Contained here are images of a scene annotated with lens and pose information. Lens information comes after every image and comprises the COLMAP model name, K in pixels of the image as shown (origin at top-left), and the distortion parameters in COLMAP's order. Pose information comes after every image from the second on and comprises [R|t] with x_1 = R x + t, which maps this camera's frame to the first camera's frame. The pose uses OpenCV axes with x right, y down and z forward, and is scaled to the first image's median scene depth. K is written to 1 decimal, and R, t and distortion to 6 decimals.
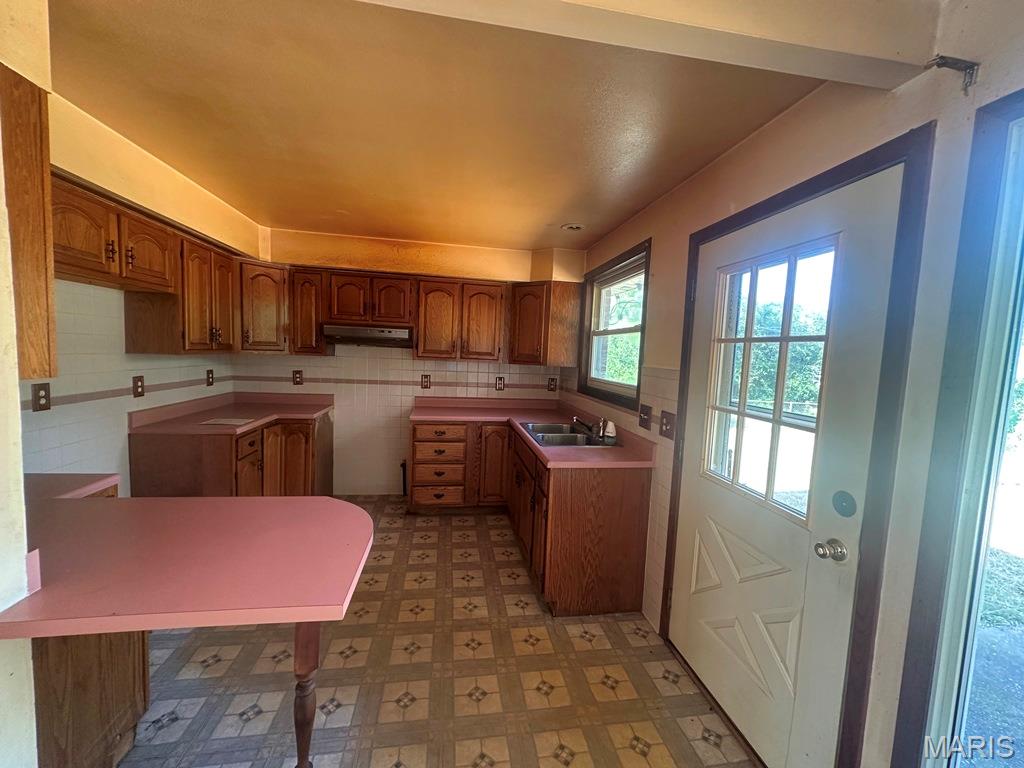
lens RADIAL K [[407.6, 0, 512.0], [0, 407.6, 384.0], [0, 0, 1]] dist [-0.001772, 0.000102]
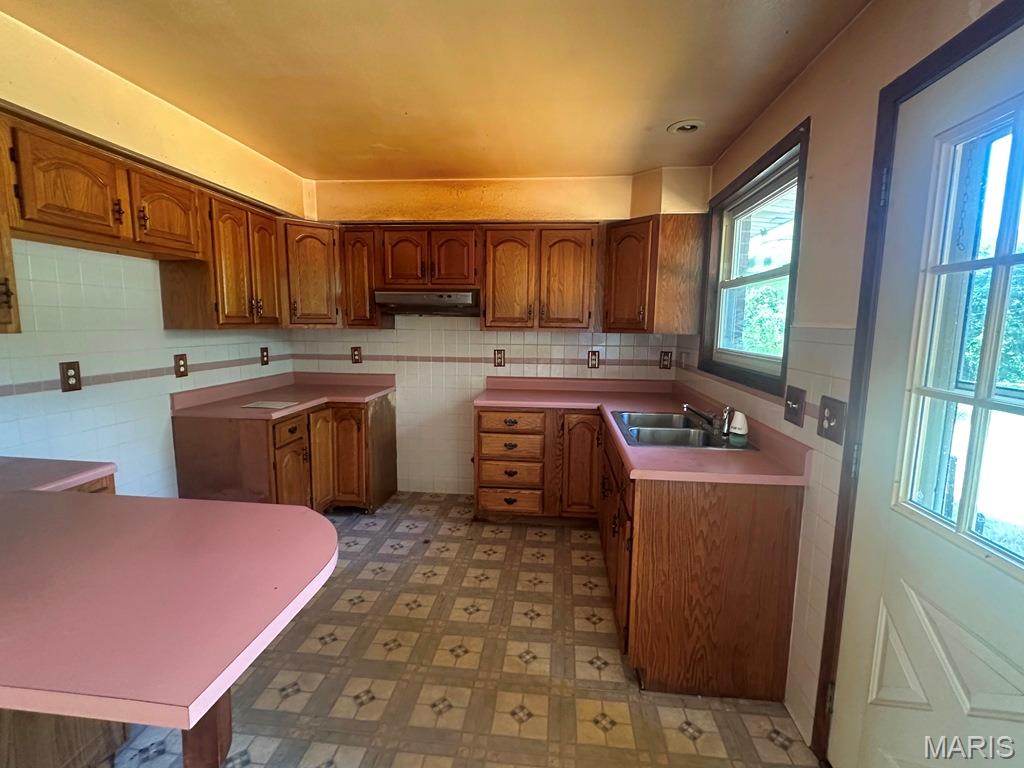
lens RADIAL K [[473.3, 0, 512.0], [0, 473.3, 384.0], [0, 0, 1]] dist [-0.001716, 0.000273]
pose [[0.965991, 0.001246, -0.258573, 0.079889], [0.009784, 0.999096, 0.041368, 0.010340], [0.258390, -0.042491, 0.965106, 0.152541]]
